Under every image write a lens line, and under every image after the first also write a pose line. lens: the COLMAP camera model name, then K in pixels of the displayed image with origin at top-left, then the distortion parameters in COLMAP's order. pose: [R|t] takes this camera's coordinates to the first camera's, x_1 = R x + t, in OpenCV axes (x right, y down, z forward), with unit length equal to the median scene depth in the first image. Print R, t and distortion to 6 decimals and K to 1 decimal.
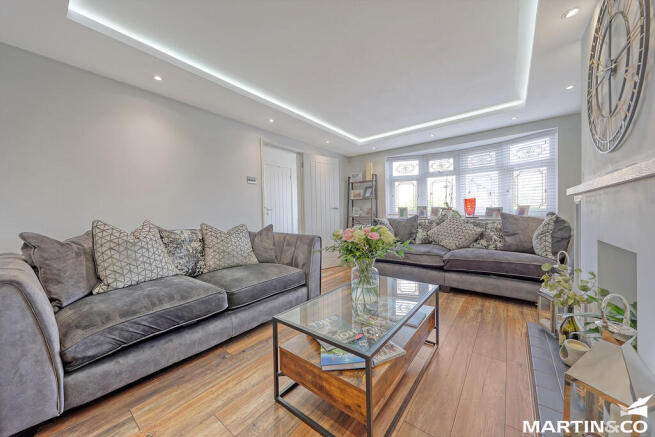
lens RADIAL K [[231.6, 0, 327.5], [0, 231.6, 218.5], [0, 0, 1]] dist [0.000330, -0.000035]
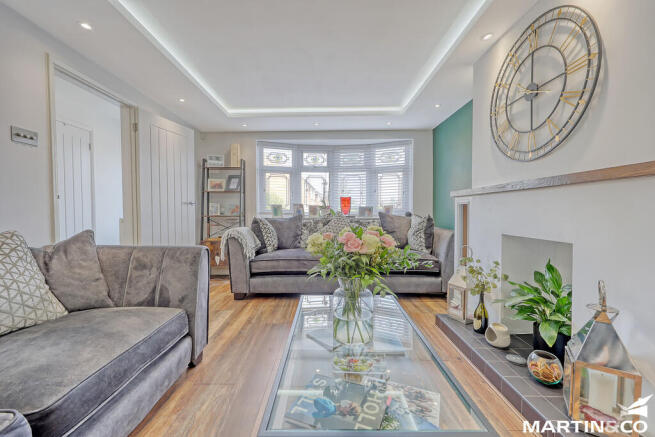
lens RADIAL K [[268.5, 0, 326.9], [0, 268.5, 216.8], [0, 0, 1]] dist [0.000573, -0.000170]
pose [[0.786931, -0.002360, 0.617036, -0.144792], [0.006600, 0.999968, -0.004593, 0.001291], [-0.617005, 0.007686, 0.786921, 0.162399]]
